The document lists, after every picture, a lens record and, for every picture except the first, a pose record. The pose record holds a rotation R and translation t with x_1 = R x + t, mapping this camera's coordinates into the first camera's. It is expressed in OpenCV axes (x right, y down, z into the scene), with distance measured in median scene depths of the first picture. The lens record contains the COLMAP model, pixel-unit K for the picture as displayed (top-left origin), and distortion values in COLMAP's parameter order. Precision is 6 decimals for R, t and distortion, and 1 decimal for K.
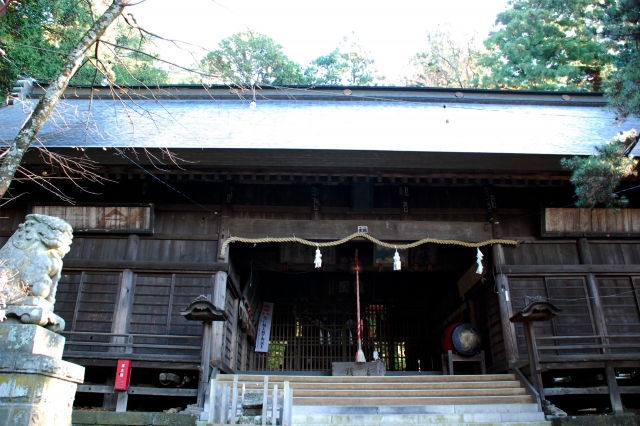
lens RADIAL K [[527.0, 0, 318.7], [0, 527.0, 211.5], [0, 0, 1]] dist [-0.168342, 0.128149]
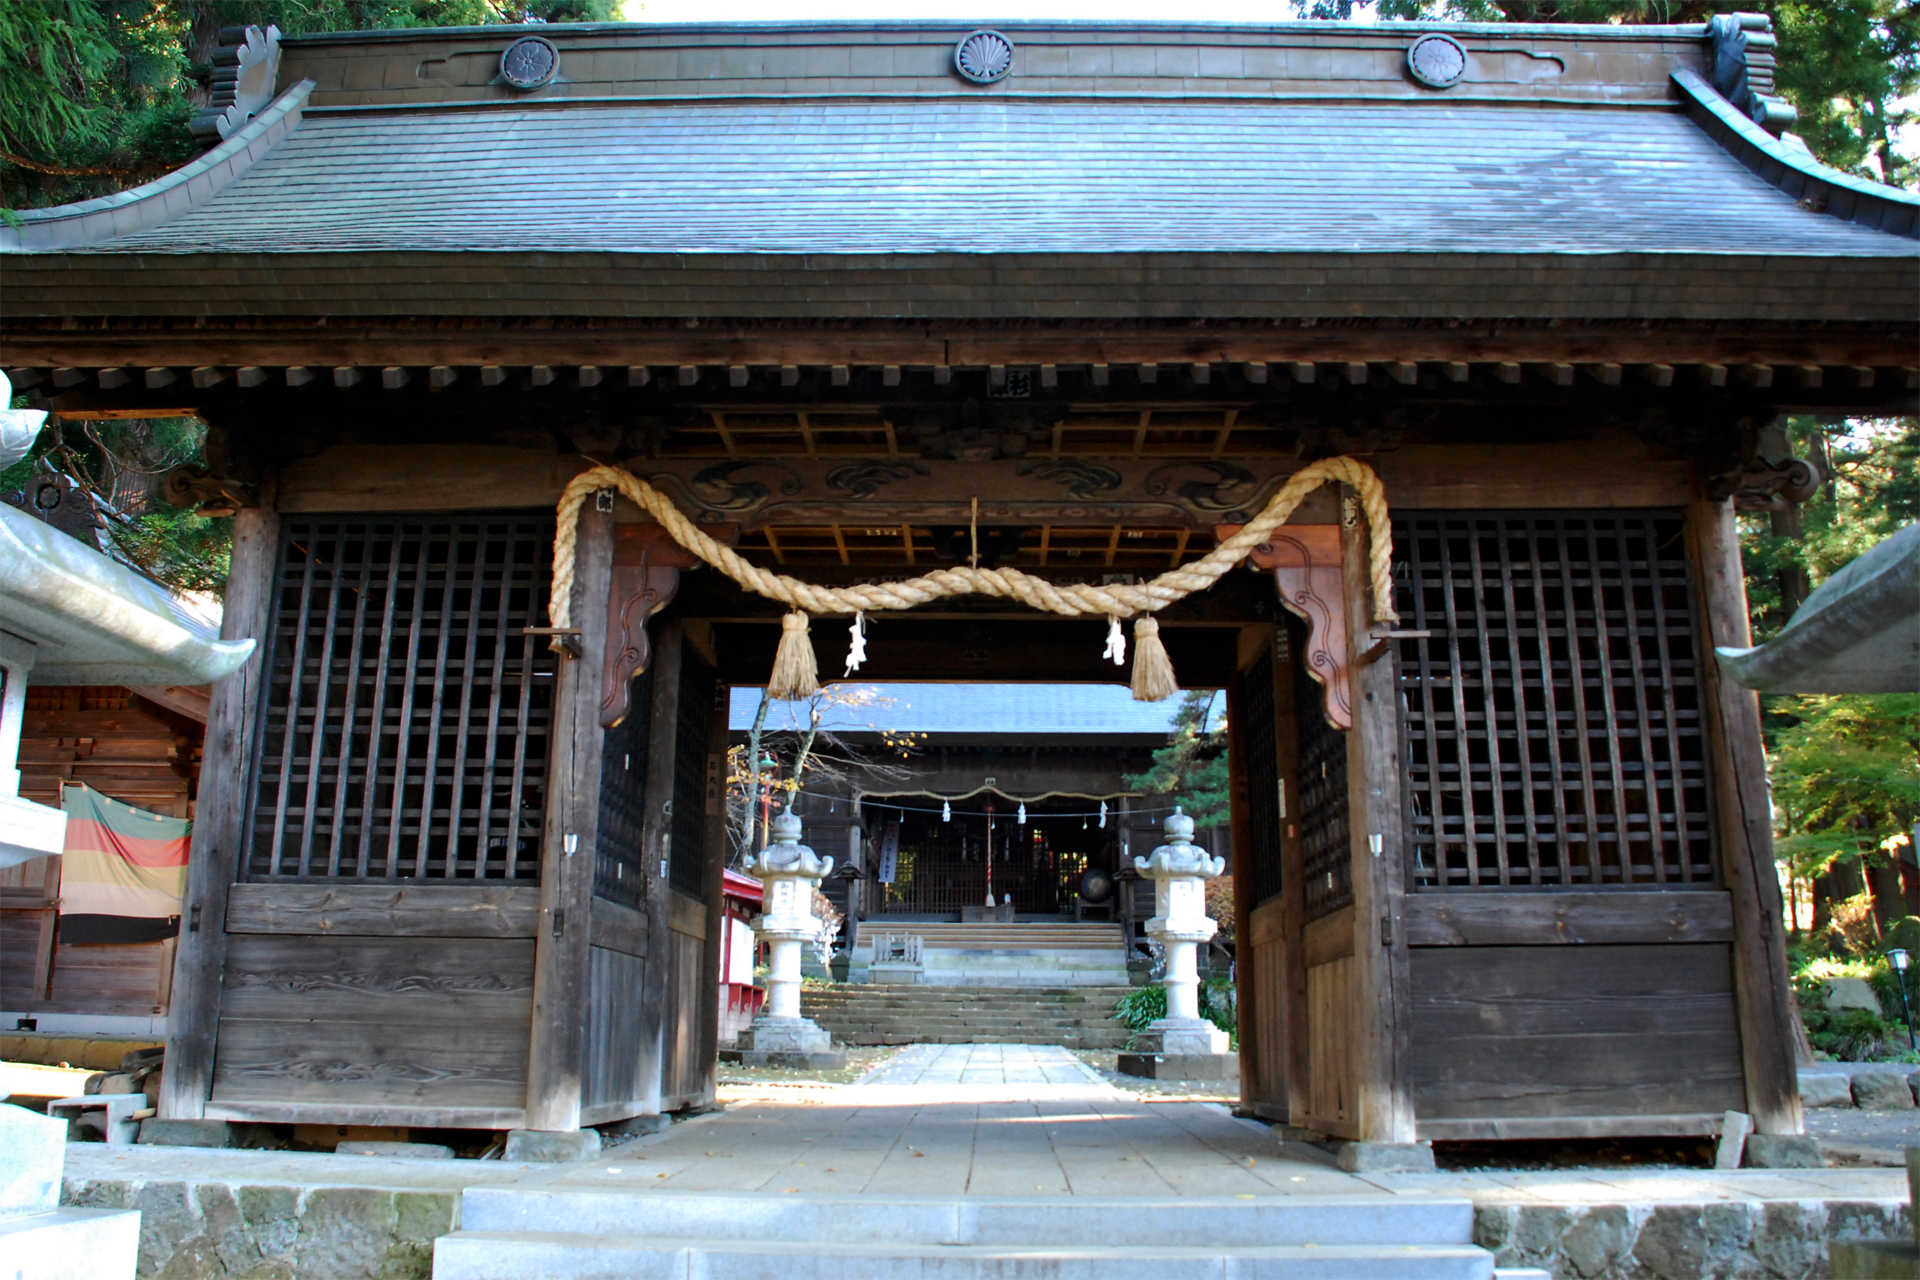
lens RADIAL K [[1581.0, 0, 956.0], [0, 1581.0, 635.4], [0, 0, 1]] dist [-0.168342, 0.128149]
pose [[0.999467, -0.005778, -0.032139, 0.150025], [0.011110, 0.985674, 0.168296, -0.975517], [0.030706, -0.168563, 0.985212, -2.526054]]
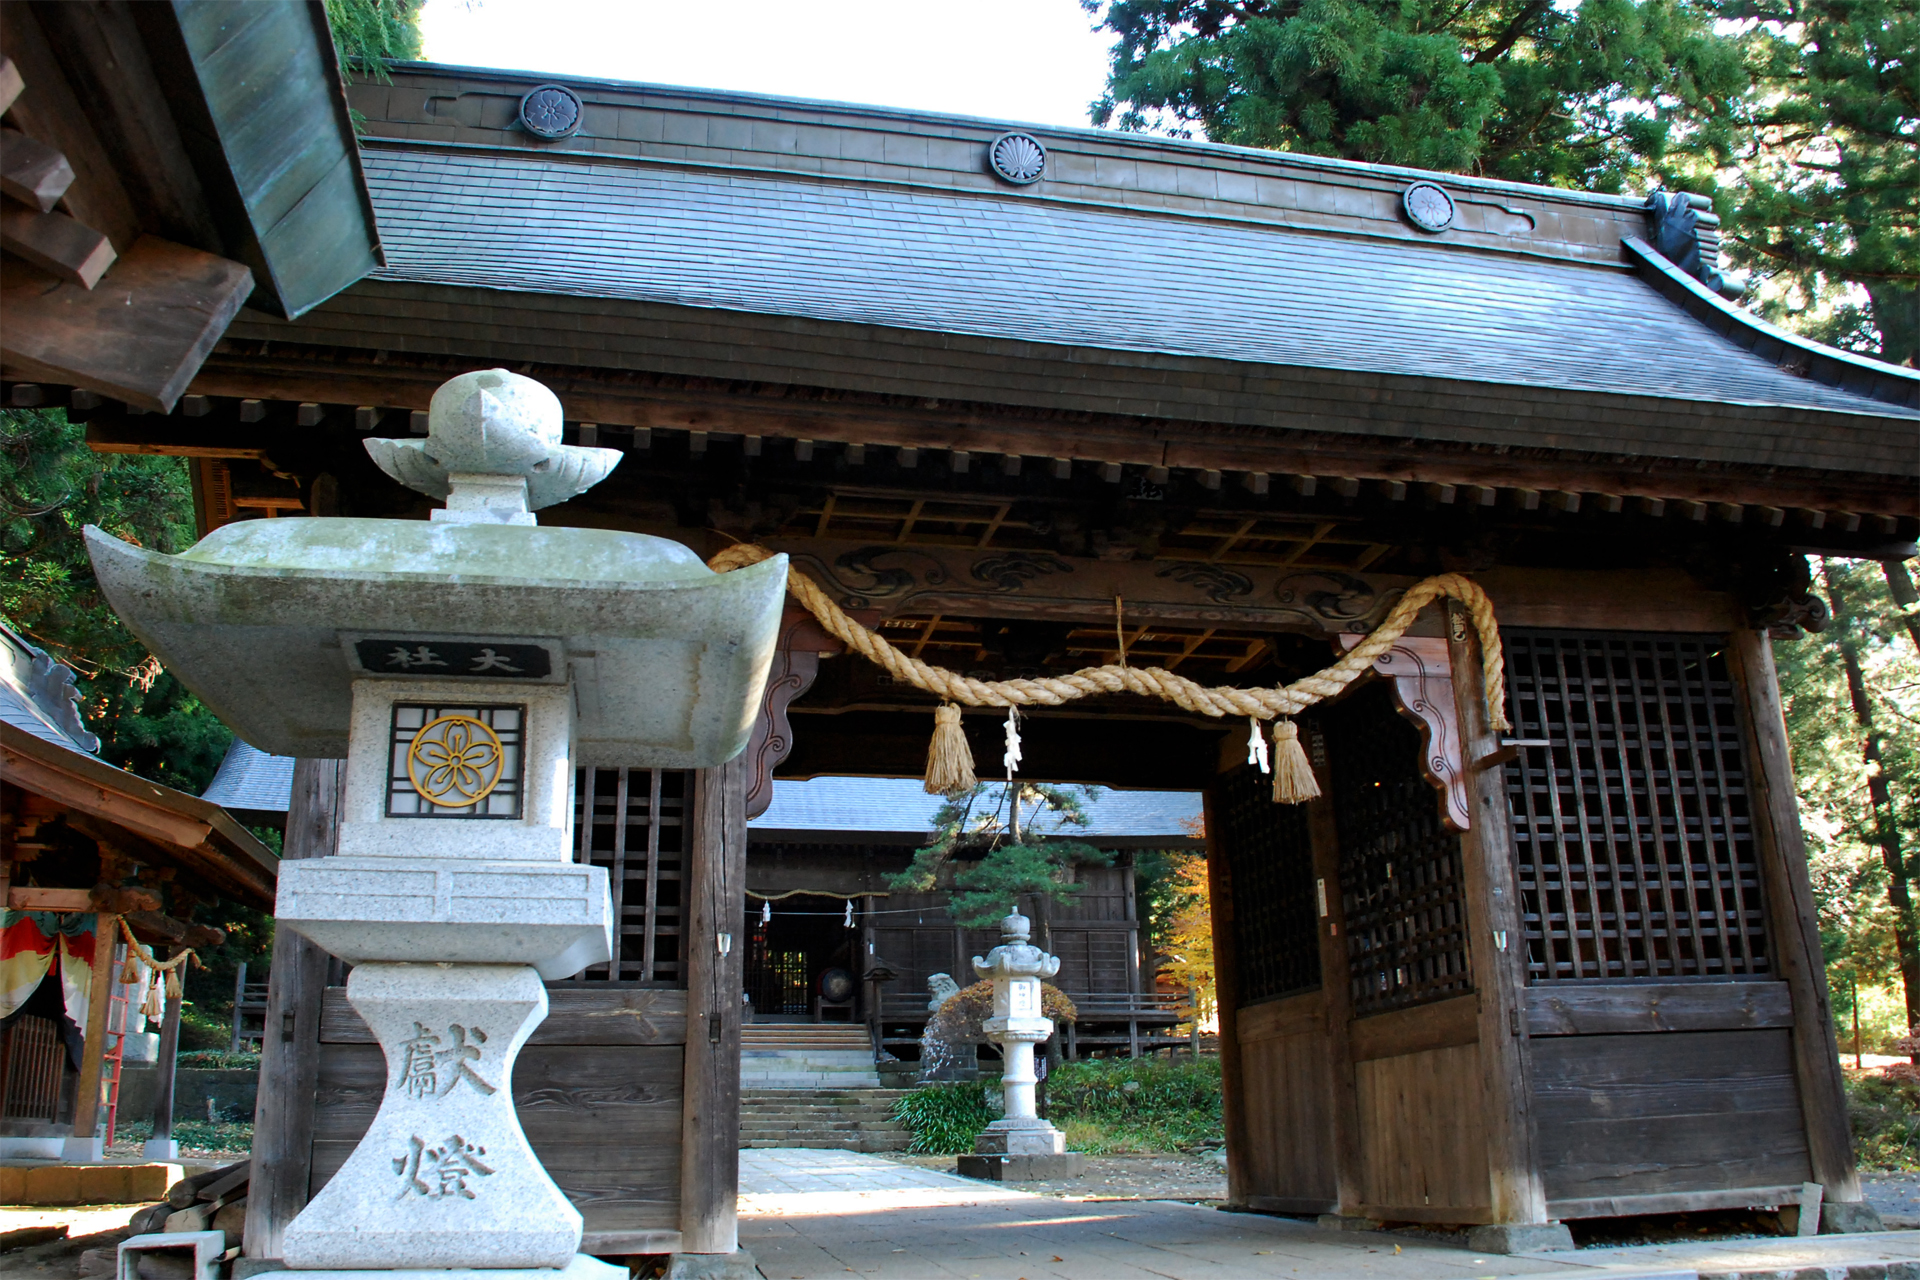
lens RADIAL K [[1590.9, 0, 963.3], [0, 1590.9, 640.9], [0, 0, 1]] dist [-0.168544, 0.123822]
pose [[0.981694, 0.034867, 0.187248, -0.086133], [-0.055559, 0.992768, 0.106423, -0.969151], [-0.182183, -0.114878, 0.976531, -2.506193]]
